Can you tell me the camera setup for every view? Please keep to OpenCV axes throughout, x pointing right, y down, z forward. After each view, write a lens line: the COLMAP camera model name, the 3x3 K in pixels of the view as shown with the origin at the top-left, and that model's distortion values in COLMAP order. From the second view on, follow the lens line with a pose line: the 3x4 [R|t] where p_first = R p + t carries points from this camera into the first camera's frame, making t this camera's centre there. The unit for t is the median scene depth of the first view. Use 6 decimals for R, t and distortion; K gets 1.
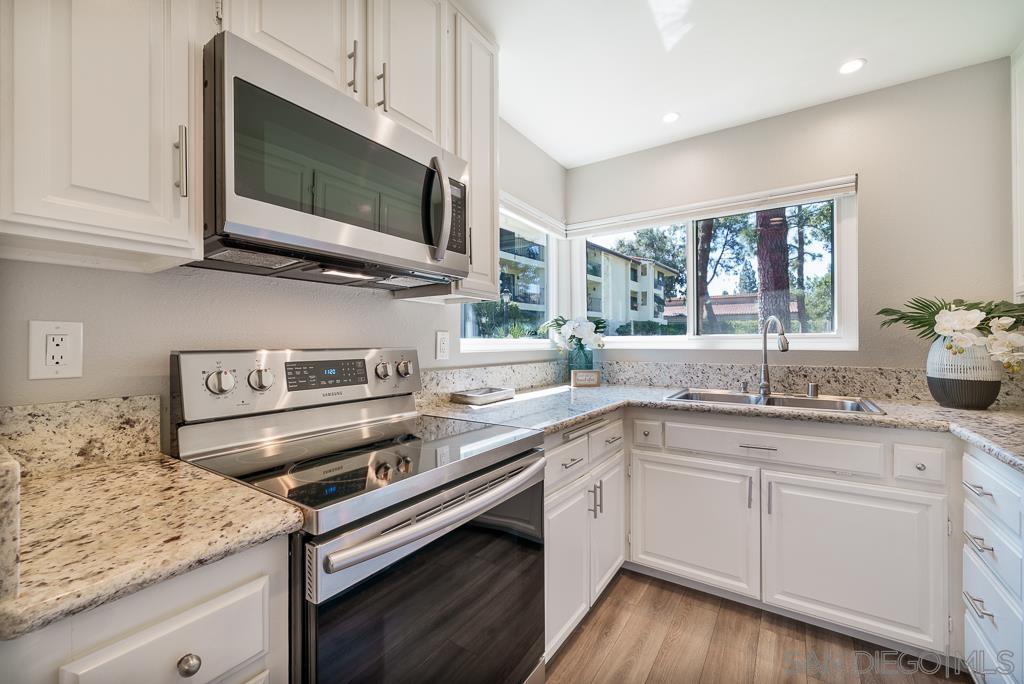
lens RADIAL K [[425.9, 0, 506.9], [0, 425.9, 344.0], [0, 0, 1]] dist [0.001122, 0.000295]
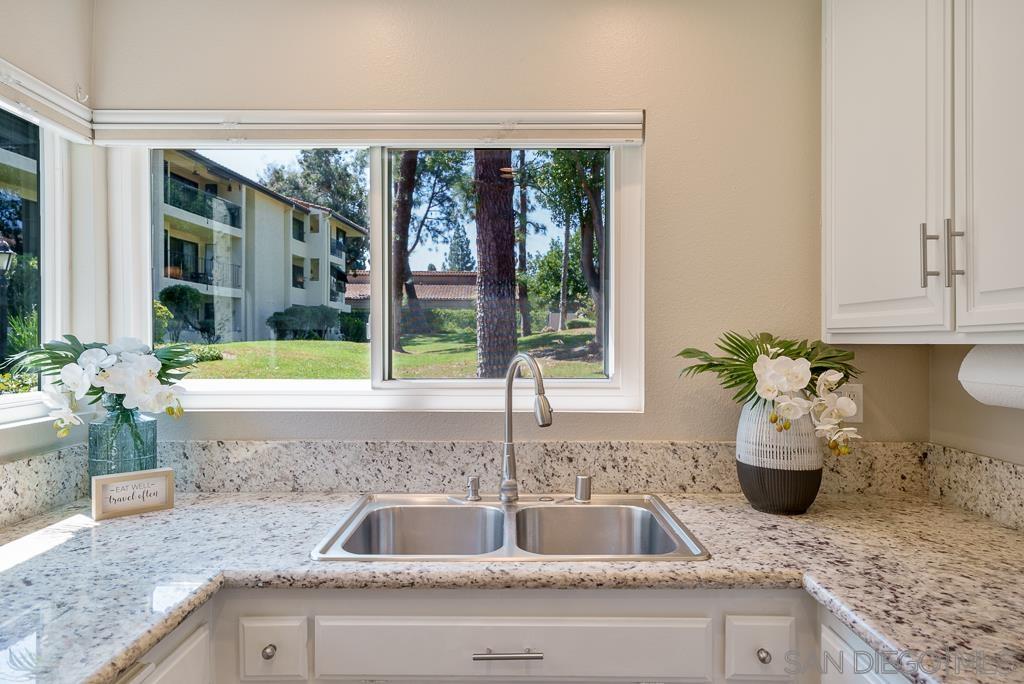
lens RADIAL K [[678.2, 0, 513.4], [0, 678.2, 341.2], [0, 0, 1]] dist [-0.001141, 0.003729]
pose [[0.828602, 0.002336, 0.559833, 0.106095], [-0.003884, 0.999991, 0.001576, -0.057512], [-0.559824, -0.003480, 0.828604, 0.226869]]
